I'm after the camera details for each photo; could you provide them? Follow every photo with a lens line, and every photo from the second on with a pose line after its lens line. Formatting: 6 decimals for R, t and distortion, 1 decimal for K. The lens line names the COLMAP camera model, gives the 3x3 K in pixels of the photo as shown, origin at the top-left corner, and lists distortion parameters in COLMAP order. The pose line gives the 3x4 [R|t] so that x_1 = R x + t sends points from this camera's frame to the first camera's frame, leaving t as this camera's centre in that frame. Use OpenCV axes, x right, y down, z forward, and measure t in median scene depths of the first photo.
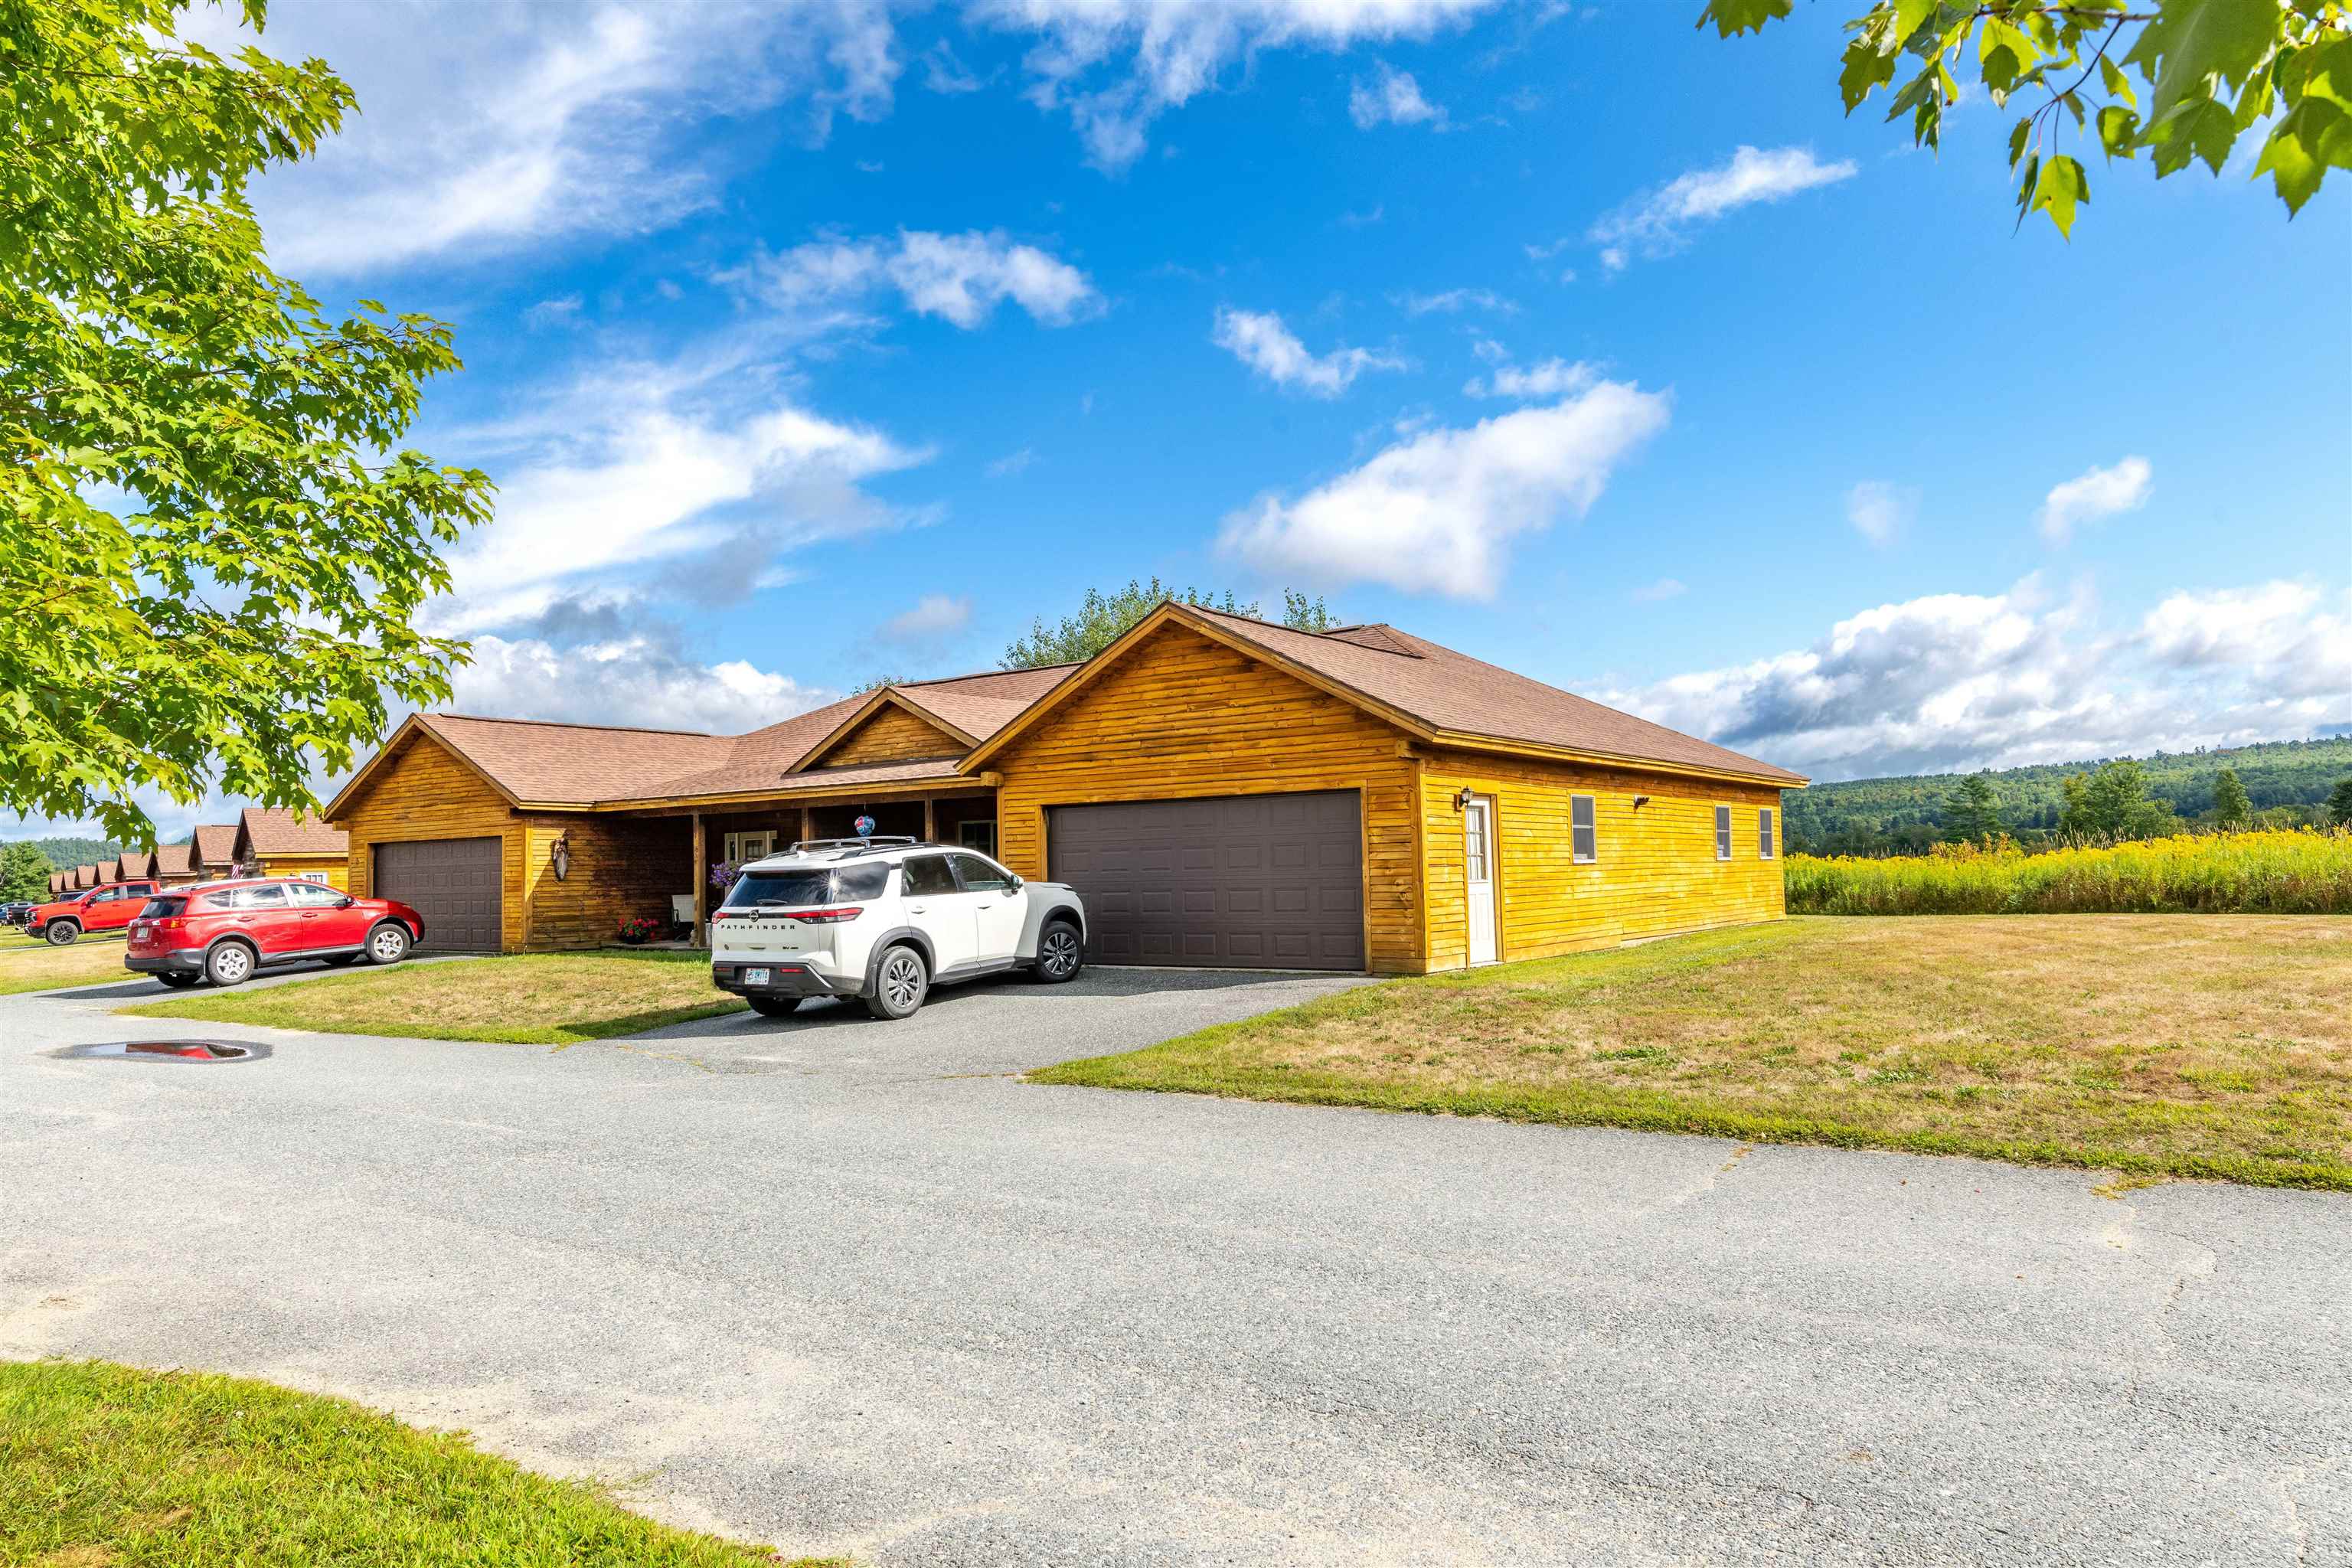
lens RADIAL K [[1494.1, 0, 1176.0], [0, 1494.1, 784.0], [0, 0, 1]] dist [0.002545, 0.000295]
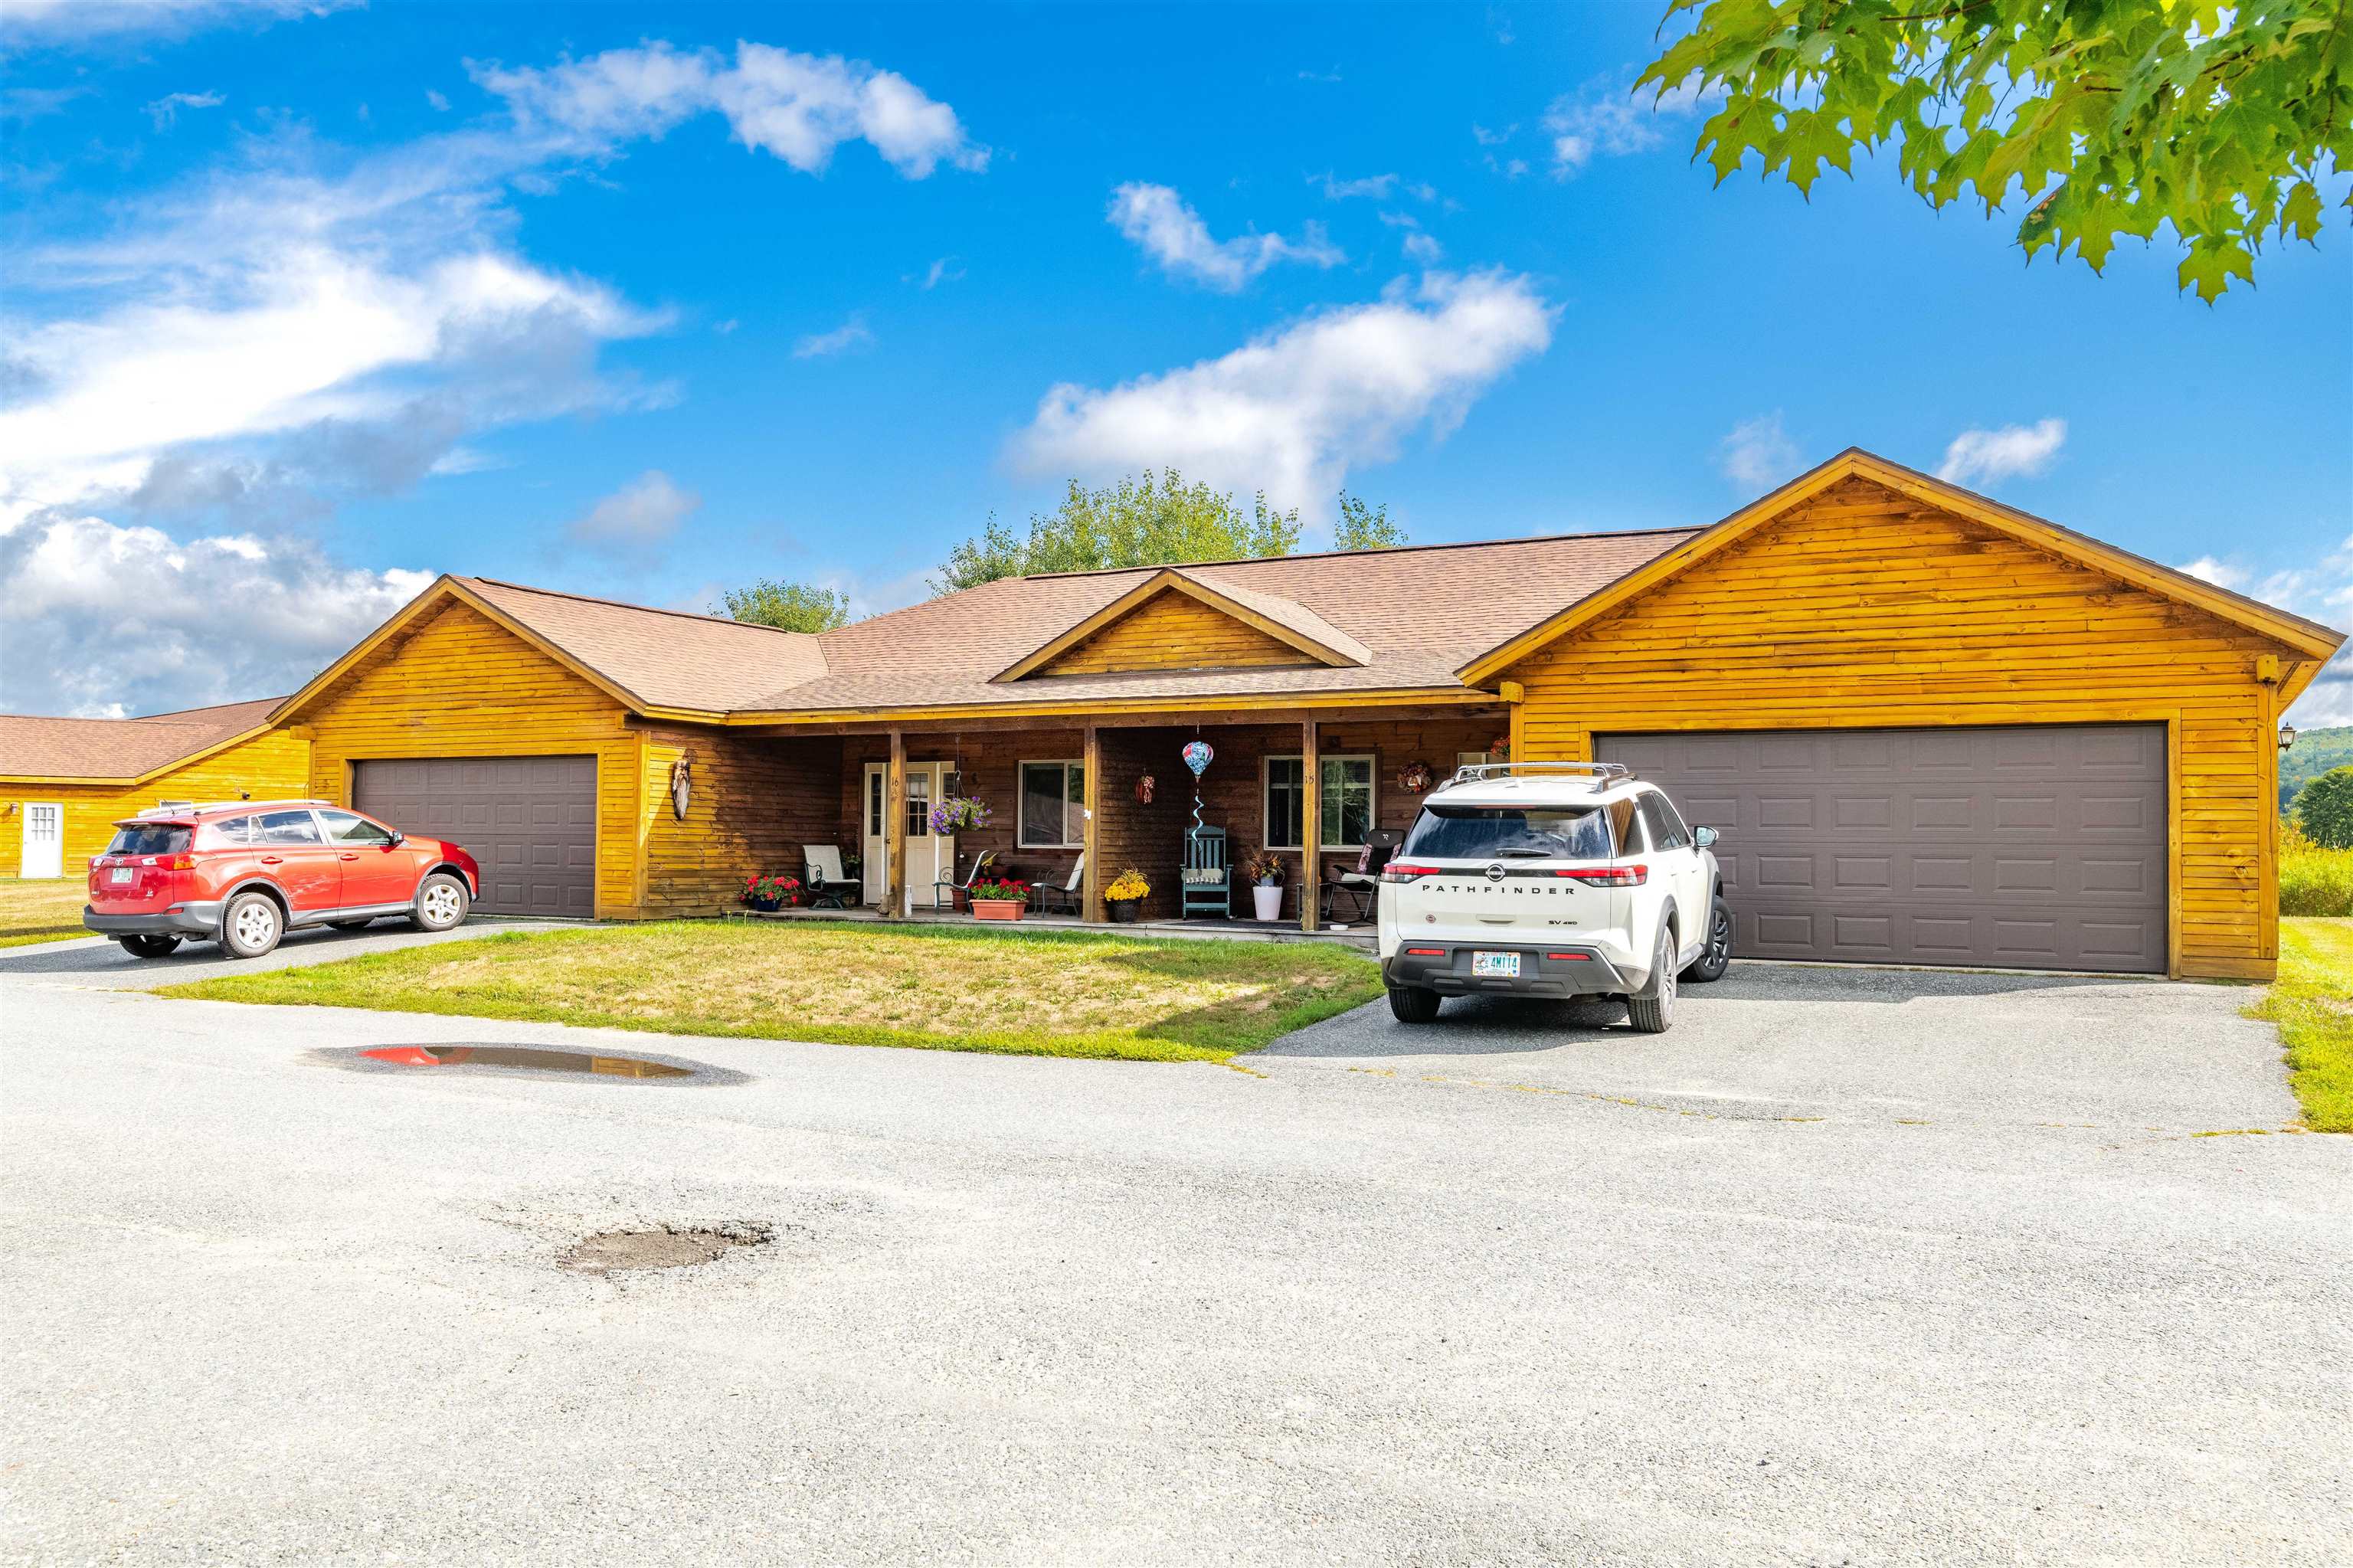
lens RADIAL K [[1774.5, 0, 1176.5], [0, 1774.5, 784.0], [0, 0, 1]] dist [-0.011154, 0.002041]
pose [[0.990965, 0.034791, 0.129527, -0.290197], [-0.037804, 0.999067, 0.020877, 0.021313], [-0.128680, -0.025585, 0.991356, 0.137918]]
